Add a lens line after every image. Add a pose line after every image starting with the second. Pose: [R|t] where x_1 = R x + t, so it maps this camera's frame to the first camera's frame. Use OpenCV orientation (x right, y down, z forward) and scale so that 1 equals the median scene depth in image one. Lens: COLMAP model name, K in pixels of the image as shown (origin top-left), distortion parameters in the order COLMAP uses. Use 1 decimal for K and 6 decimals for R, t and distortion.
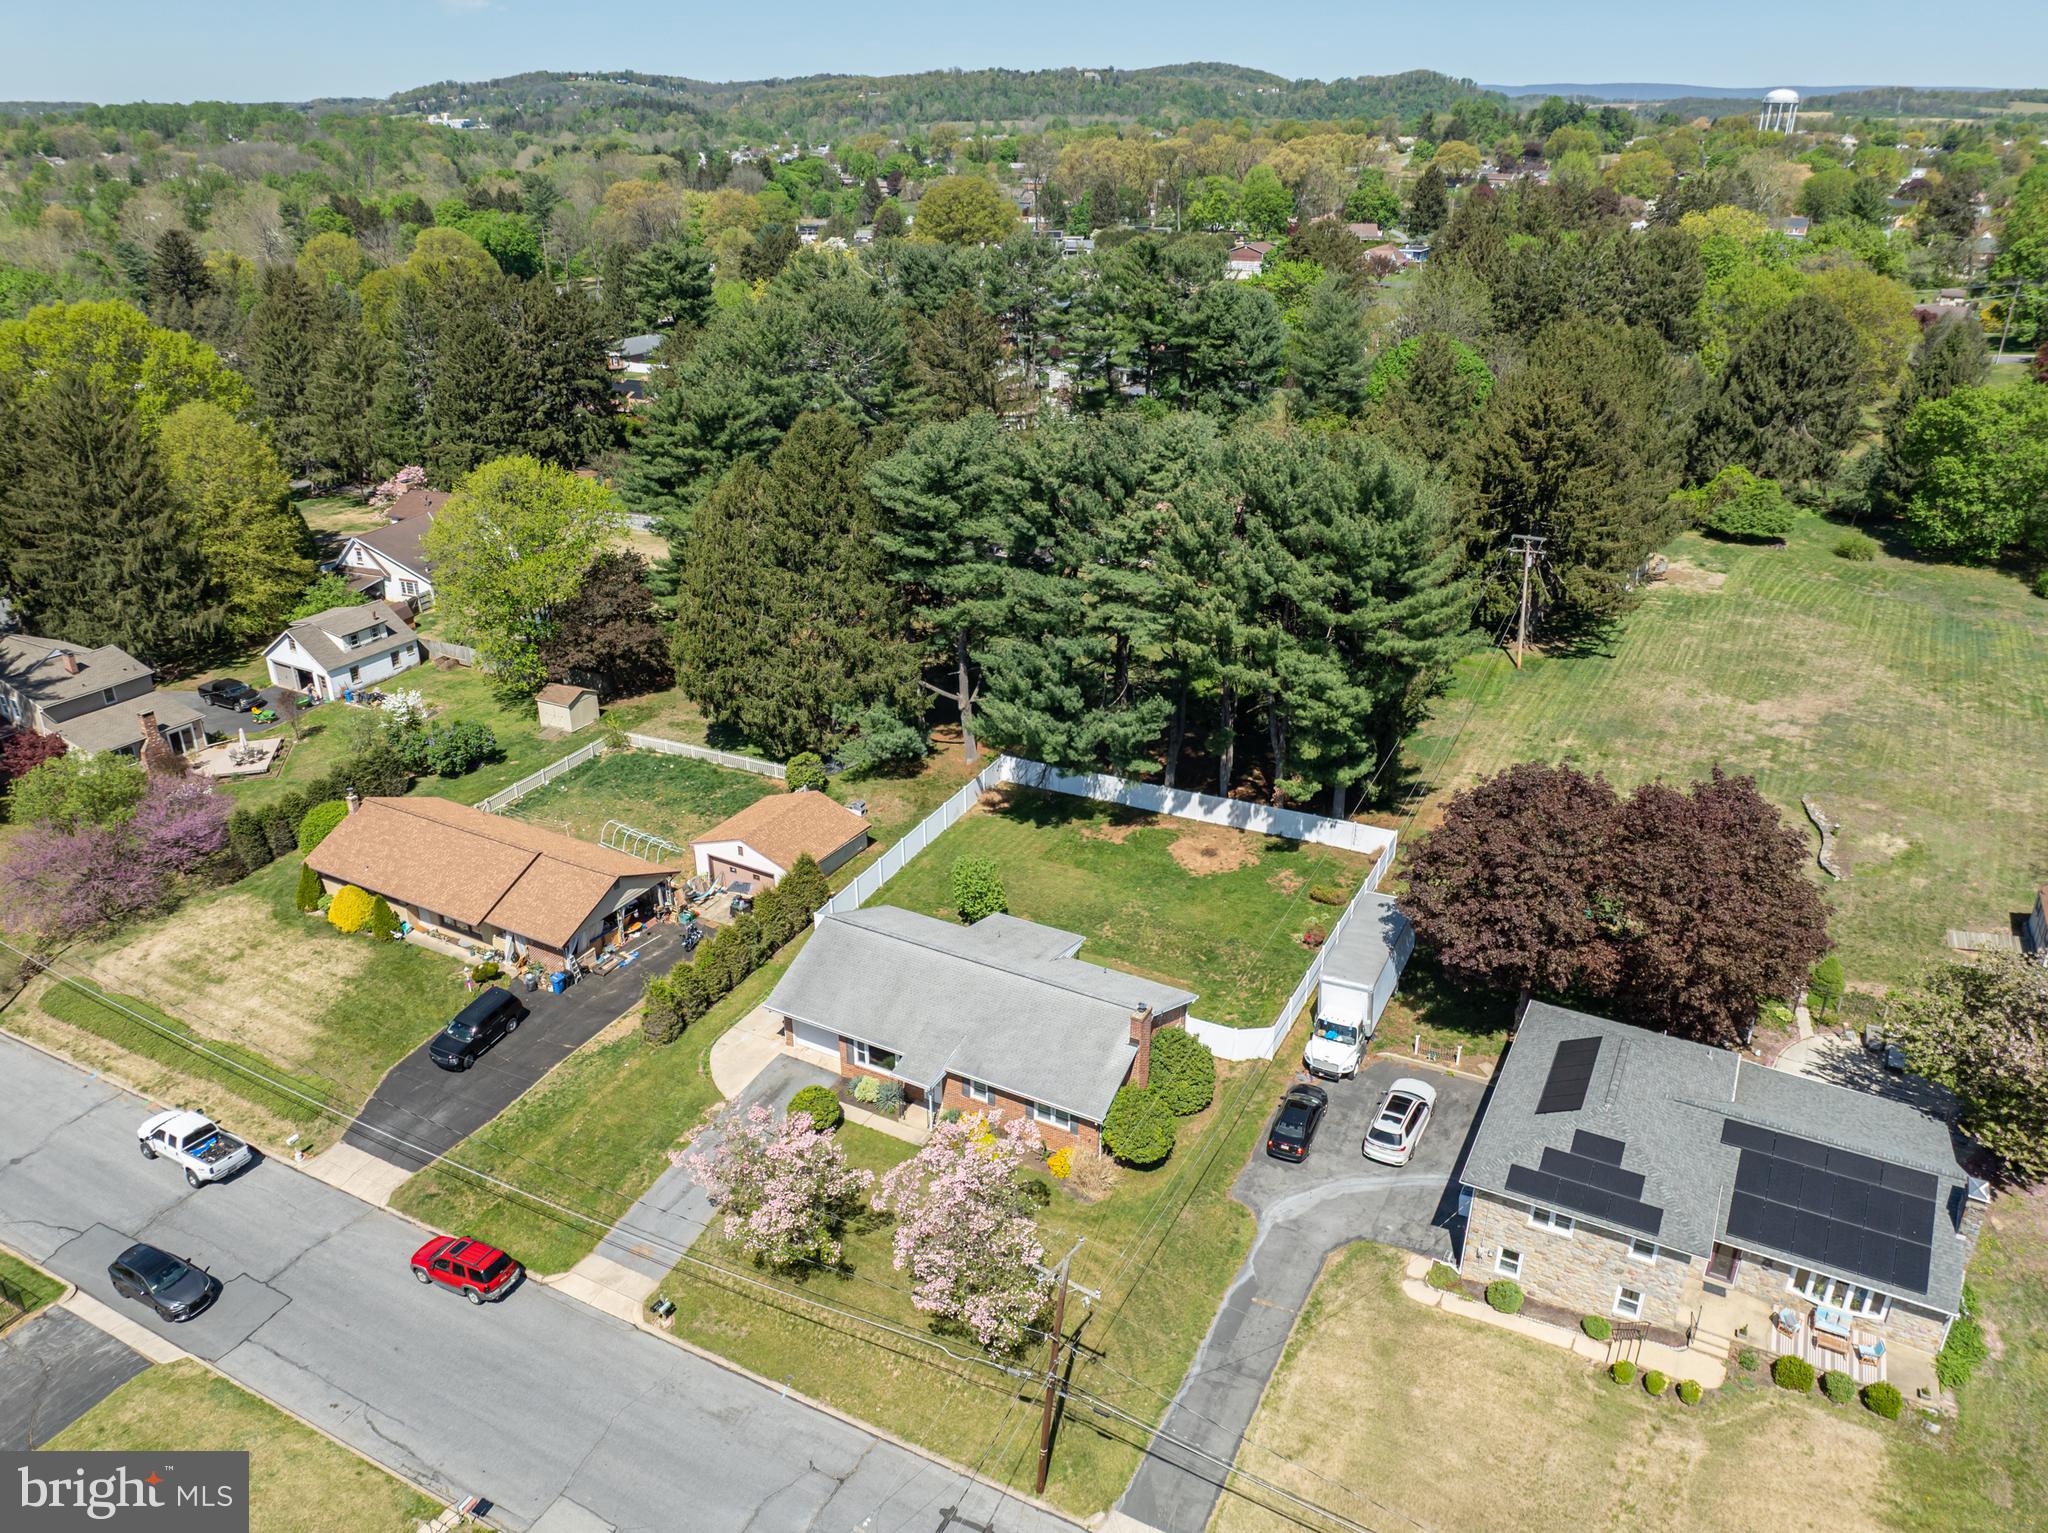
lens RADIAL K [[1438.2, 0, 1024.0], [0, 1438.2, 766.5], [0, 0, 1]] dist [-0.048180, 0.042910]
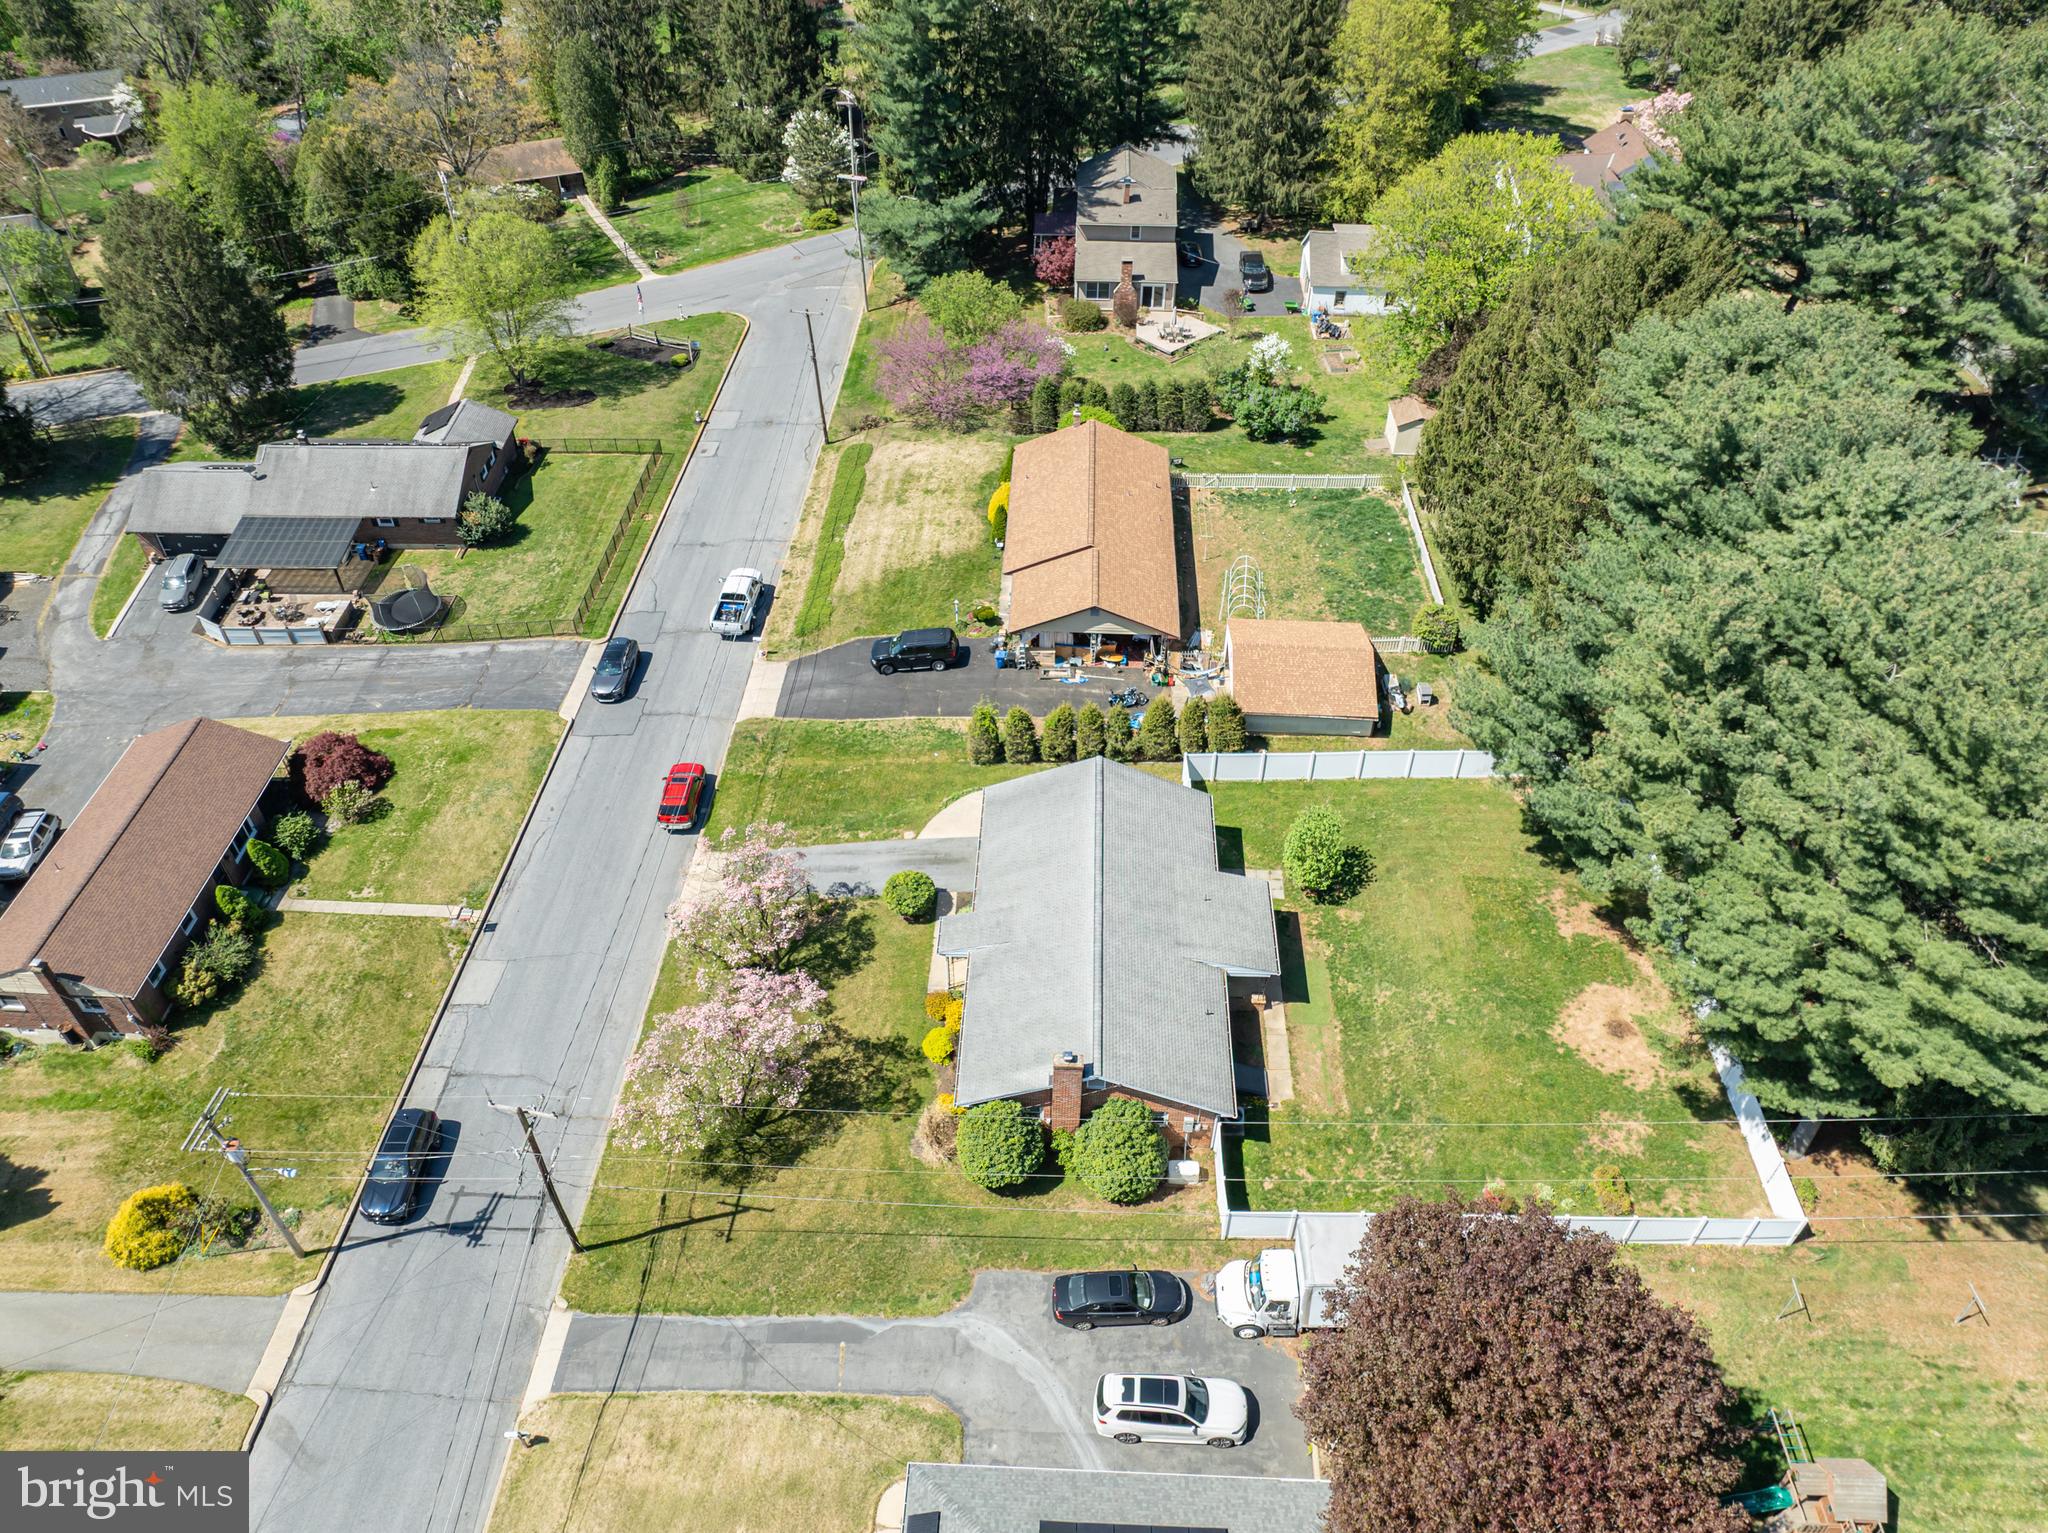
lens RADIAL K [[1438.2, 0, 1024.0], [0, 1438.2, 766.5], [0, 0, 1]] dist [-0.048180, 0.042910]
pose [[0.437789, 0.607857, -0.662458, 0.476401], [-0.377419, 0.793005, 0.478225, -0.328710], [0.816024, 0.040663, 0.576585, 0.433291]]
